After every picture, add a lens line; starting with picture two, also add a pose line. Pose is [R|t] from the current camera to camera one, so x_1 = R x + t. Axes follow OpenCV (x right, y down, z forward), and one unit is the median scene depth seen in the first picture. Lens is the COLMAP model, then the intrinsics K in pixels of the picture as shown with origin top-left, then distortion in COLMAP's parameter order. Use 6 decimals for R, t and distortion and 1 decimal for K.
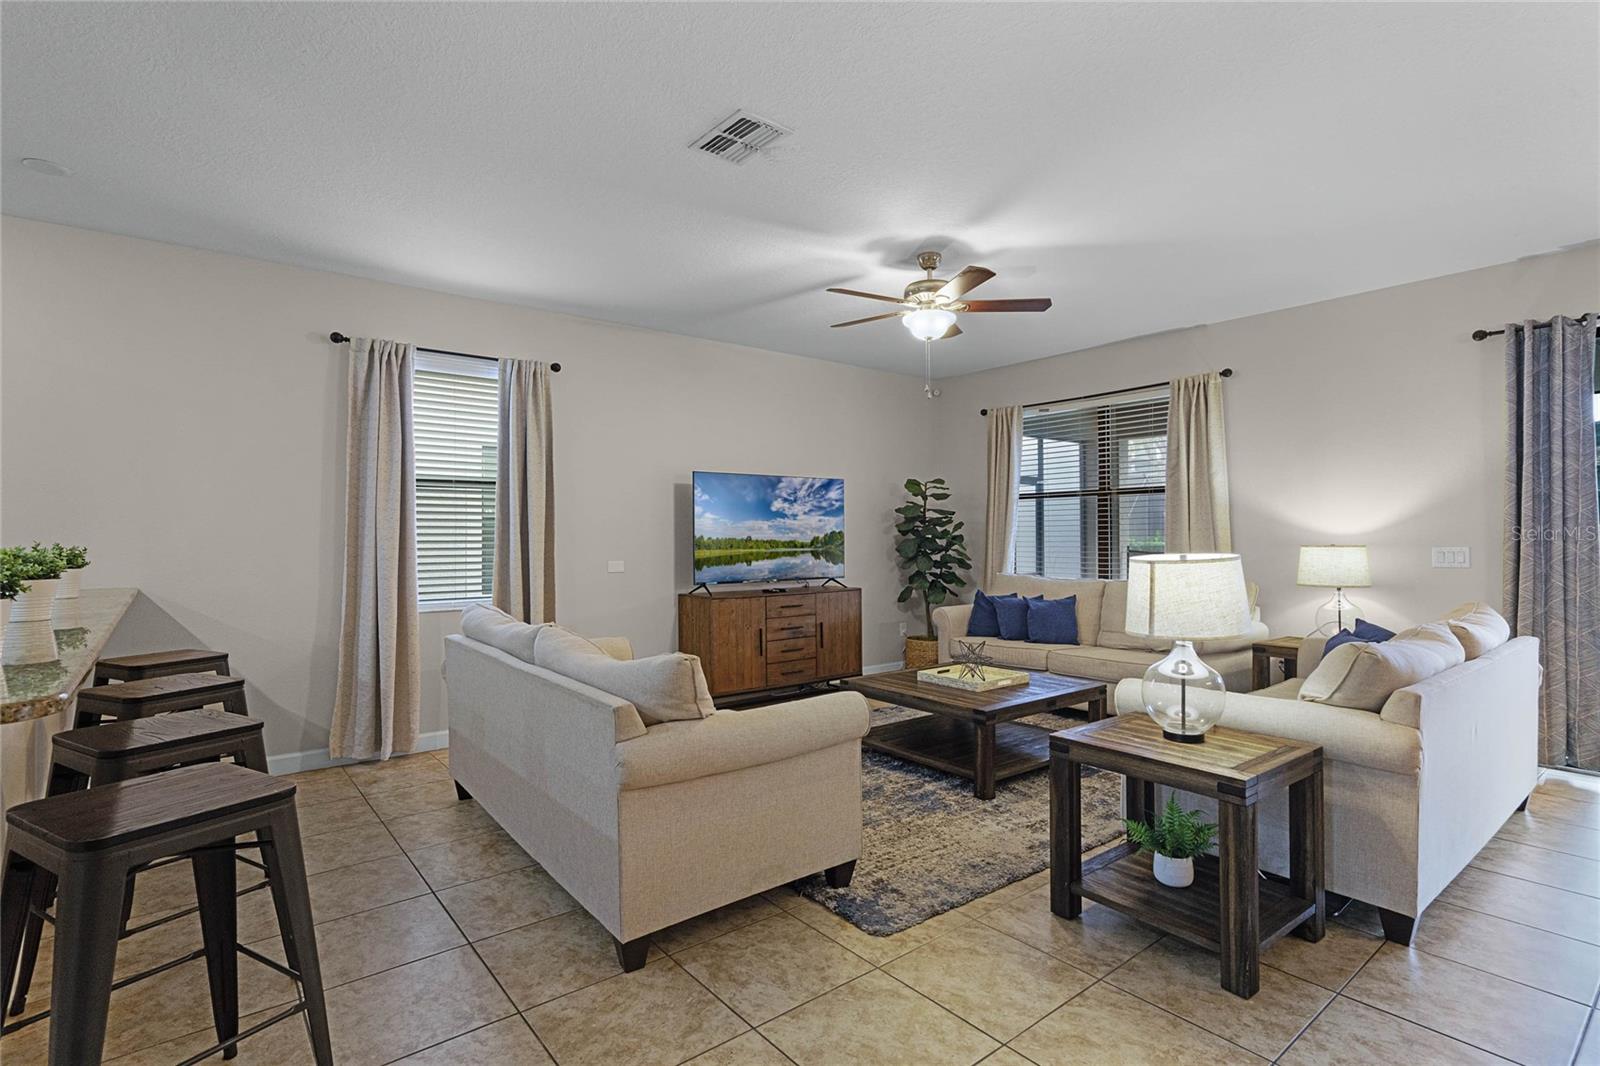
lens RADIAL K [[783.6, 0, 801.1], [0, 783.6, 529.9], [0, 0, 1]] dist [0.000316, -0.000114]
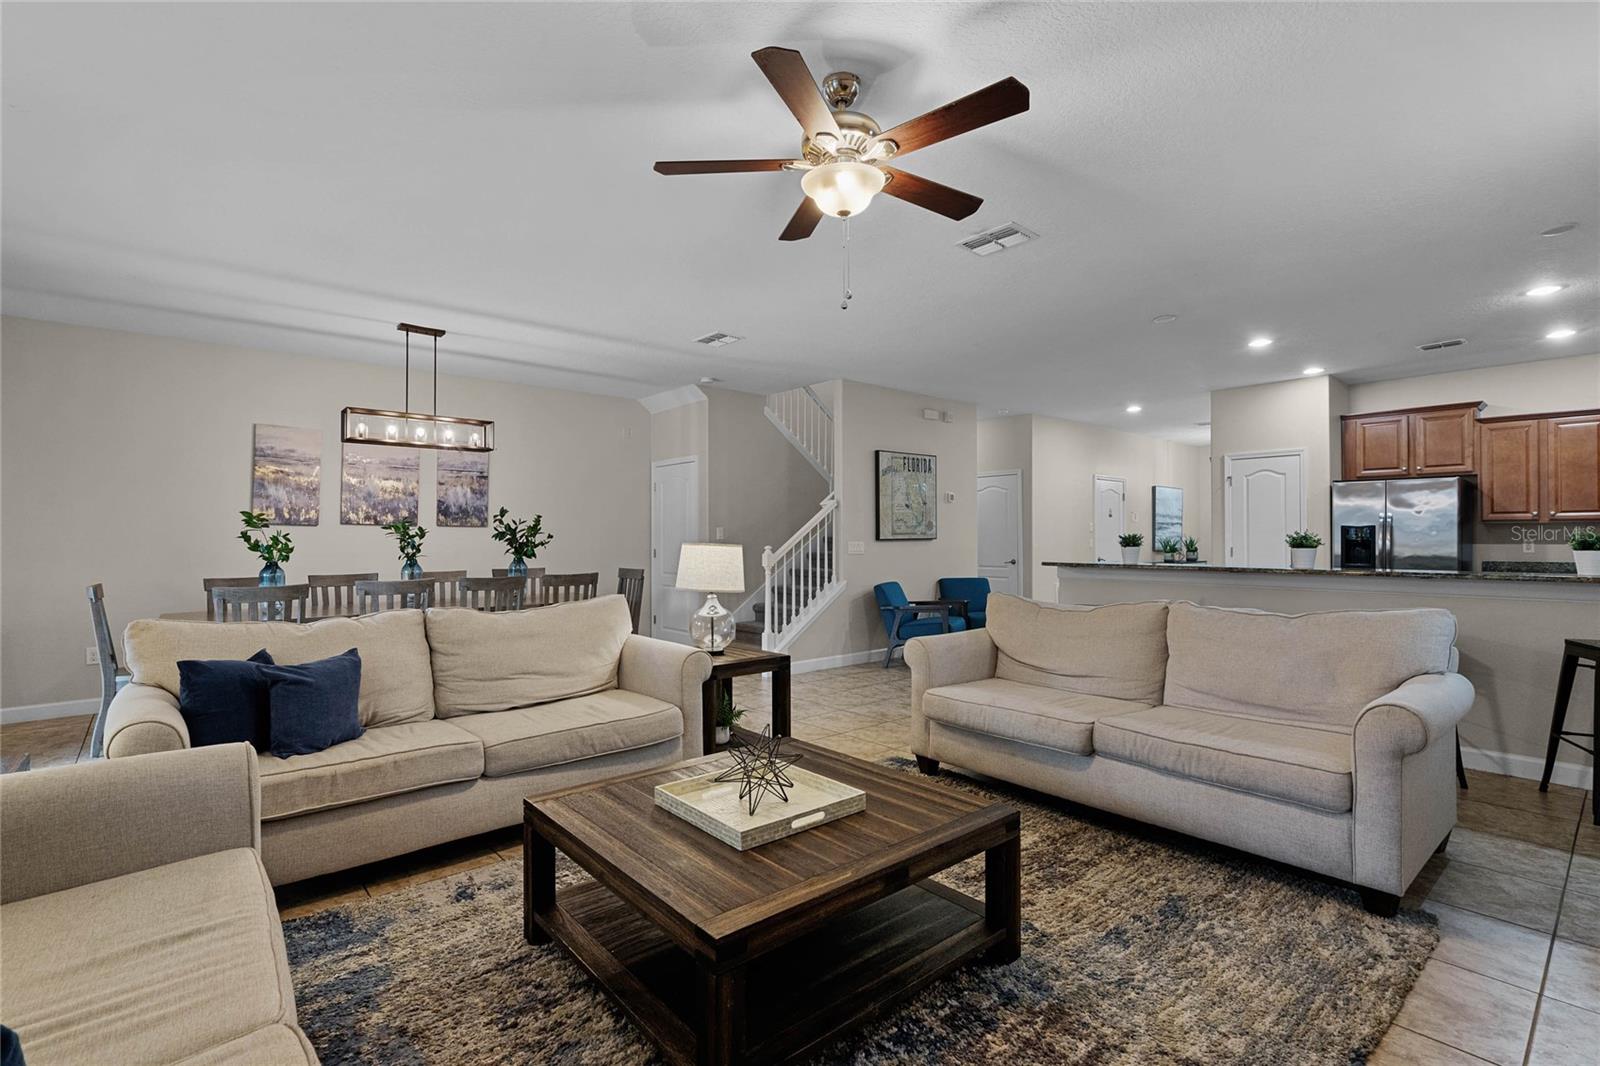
lens RADIAL K [[738.9, 0, 794.5], [0, 738.9, 531.3], [0, 0, 1]] dist [-0.001605, -0.000188]
pose [[-0.999492, 0.009010, -0.030579, 0.218910], [0.009512, 0.999822, -0.016305, 0.020738], [0.030427, -0.016588, -0.999399, 1.560950]]
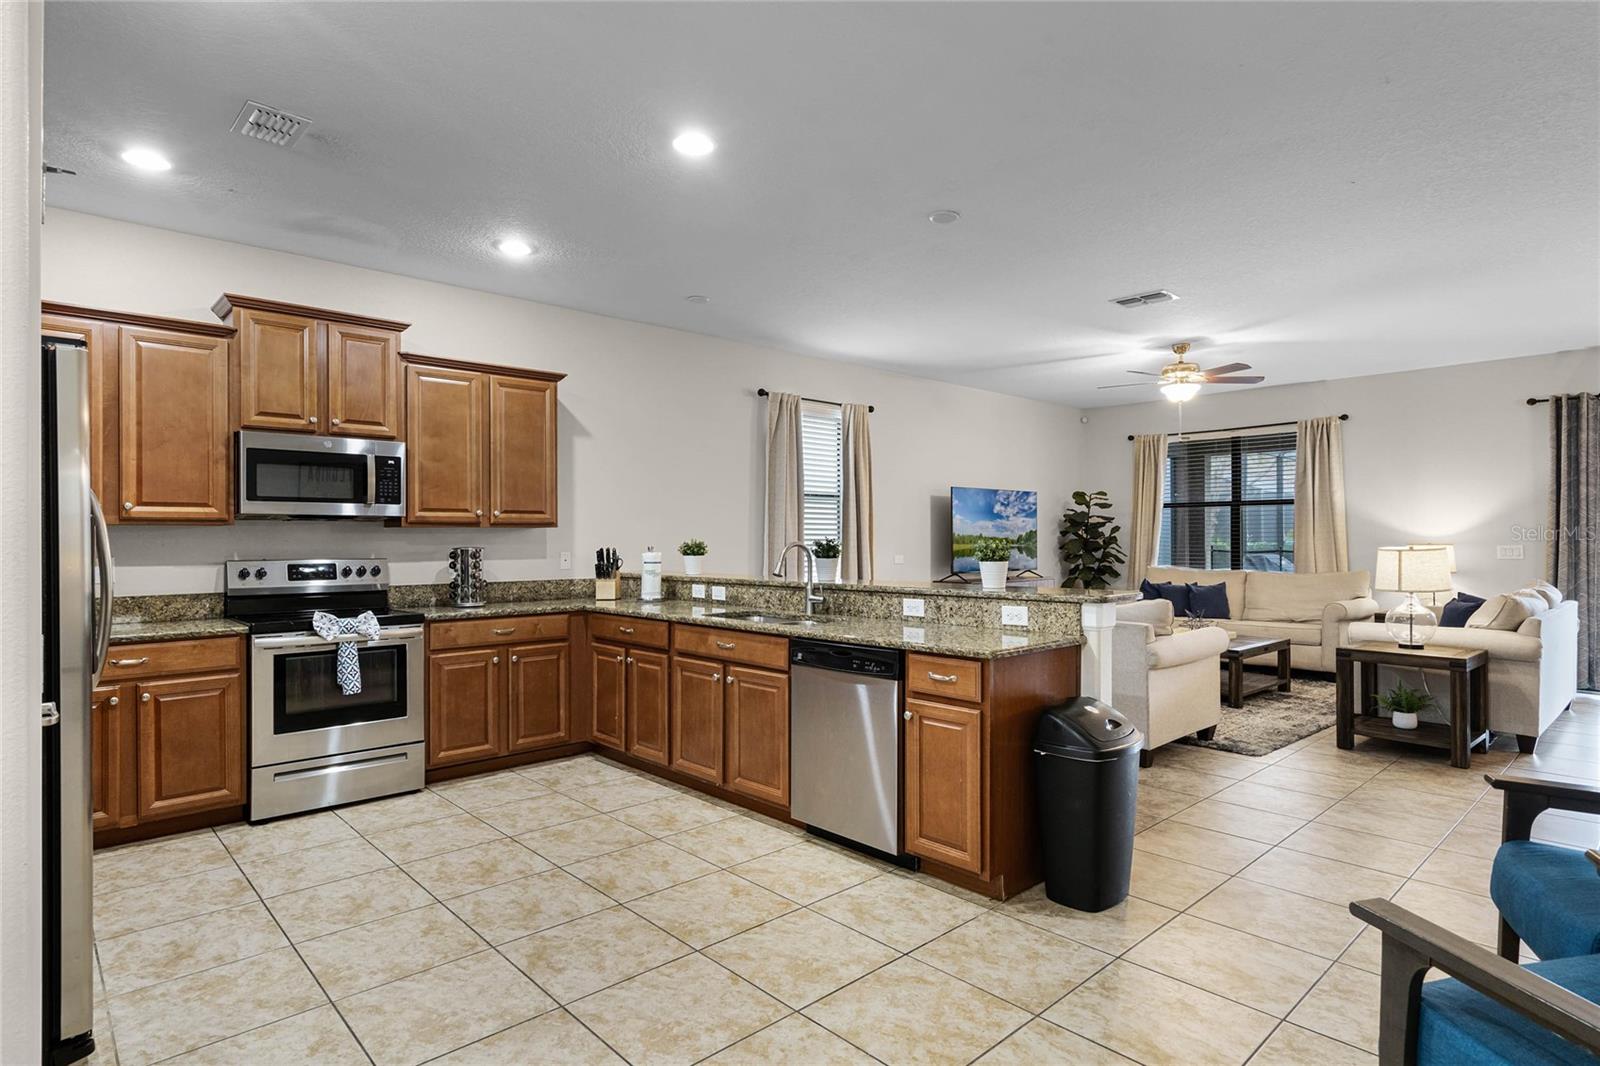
lens RADIAL K [[841.8, 0, 800.7], [0, 841.8, 539.2], [0, 0, 1]] dist [0.003073, 0.001025]
pose [[0.997592, 0.002911, 0.069290, -0.640656], [-0.003585, 0.999947, 0.009611, 0.000680], [-0.069258, -0.009836, 0.997550, -0.512834]]
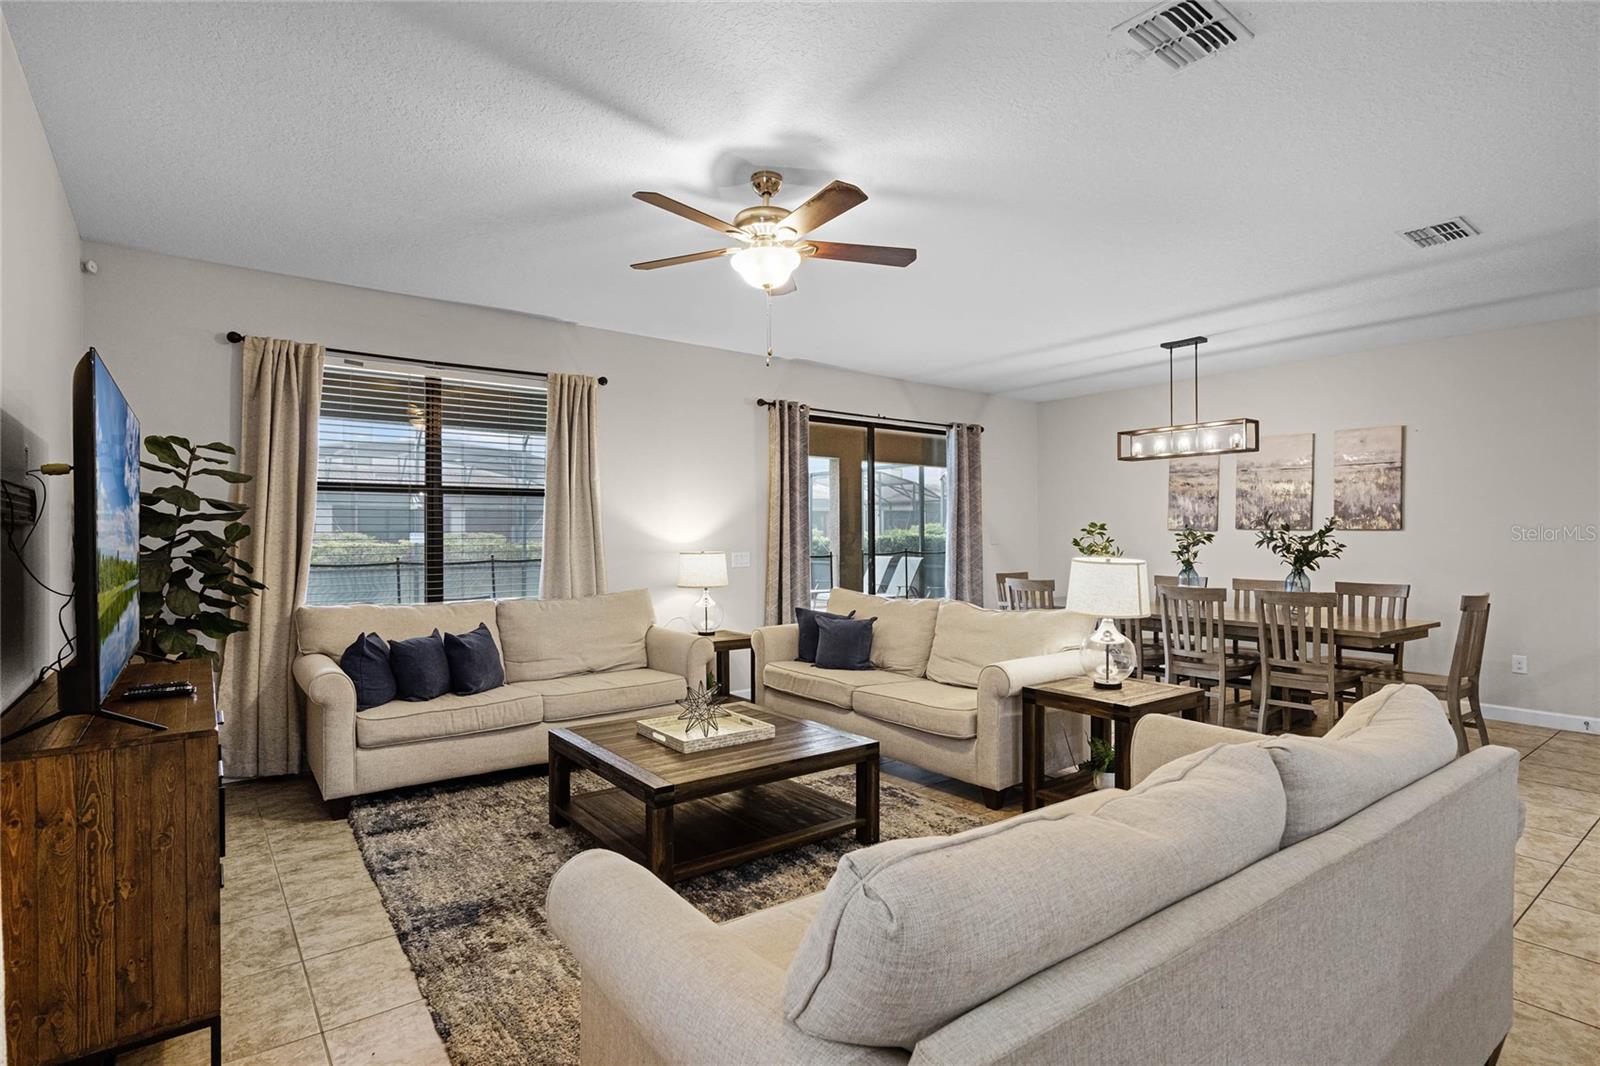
lens RADIAL K [[798.4, 0, 800.0], [0, 798.4, 533.0], [0, 0, 1]] dist [0.003216, 0.000642]
pose [[0.016716, 0.009467, 0.999815, -0.595147], [-0.004535, 0.999946, -0.009393, 0.001140], [-0.999850, -0.004377, 0.016758, 0.936651]]
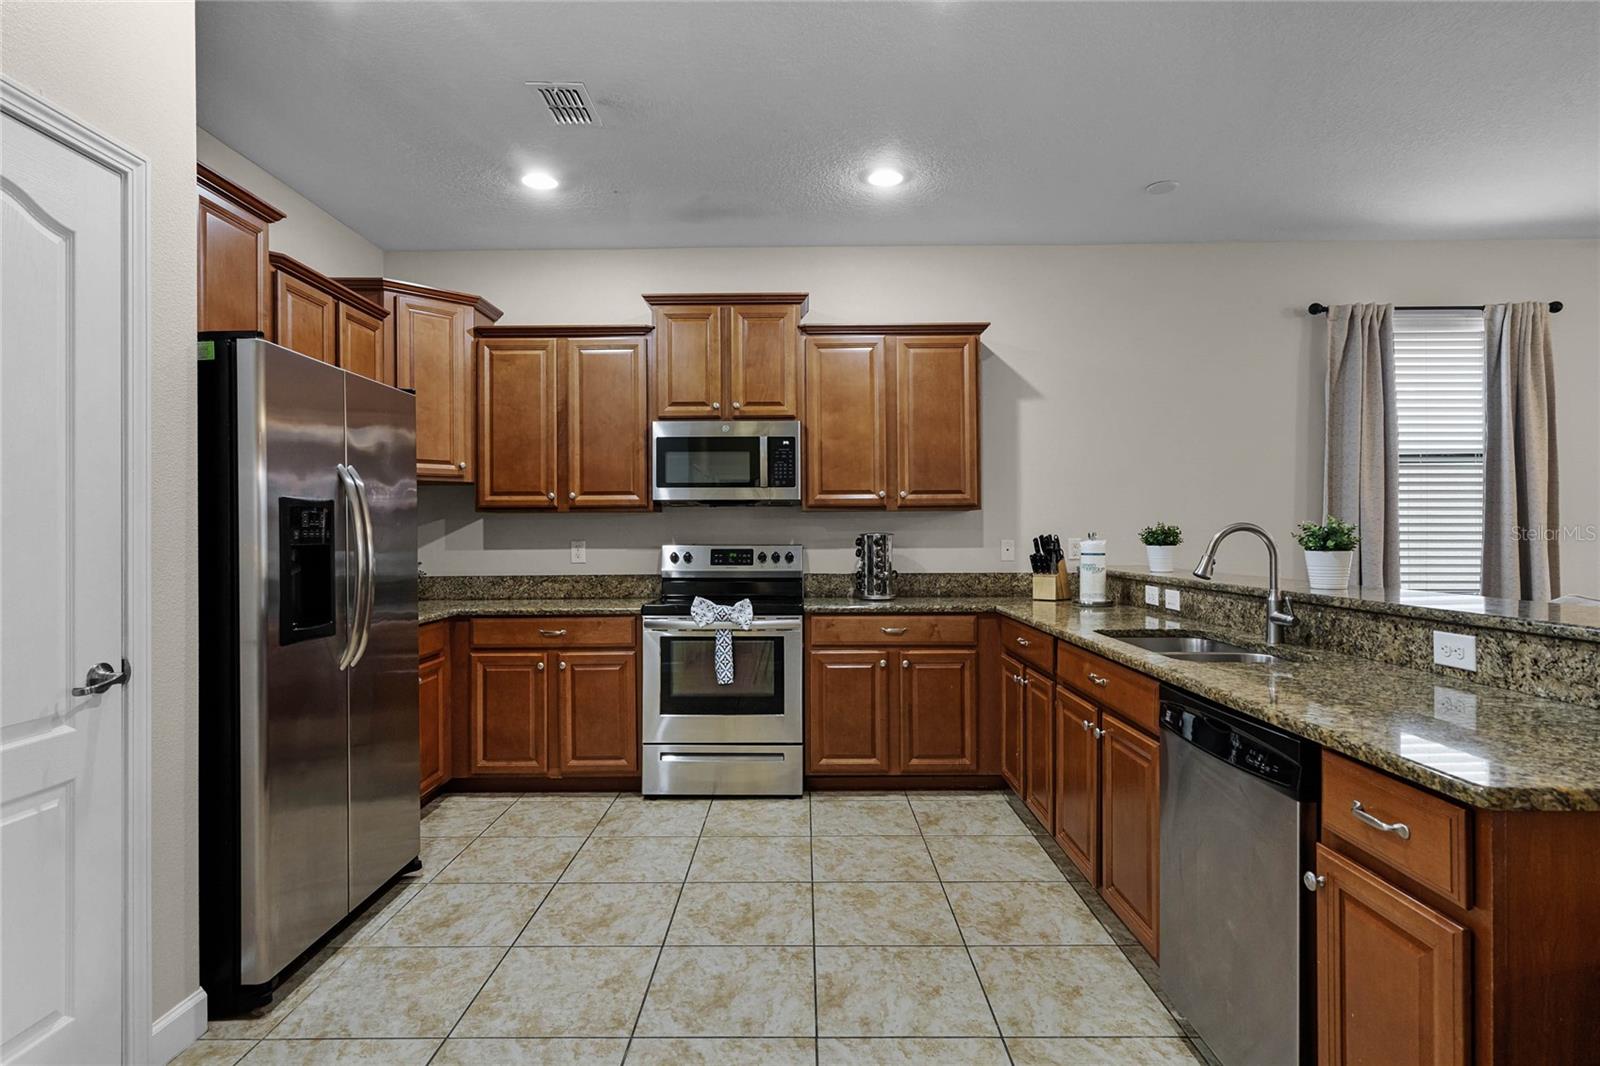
lens RADIAL K [[838.2, 0, 800.0], [0, 838.2, 533.0], [0, 0, 1]] dist [0.002893, 0.000731]
pose [[0.775309, 0.002718, -0.631576, -0.443516], [0.005400, 0.999926, 0.010932, 0.012088], [0.631558, -0.011886, 0.775237, -0.193433]]
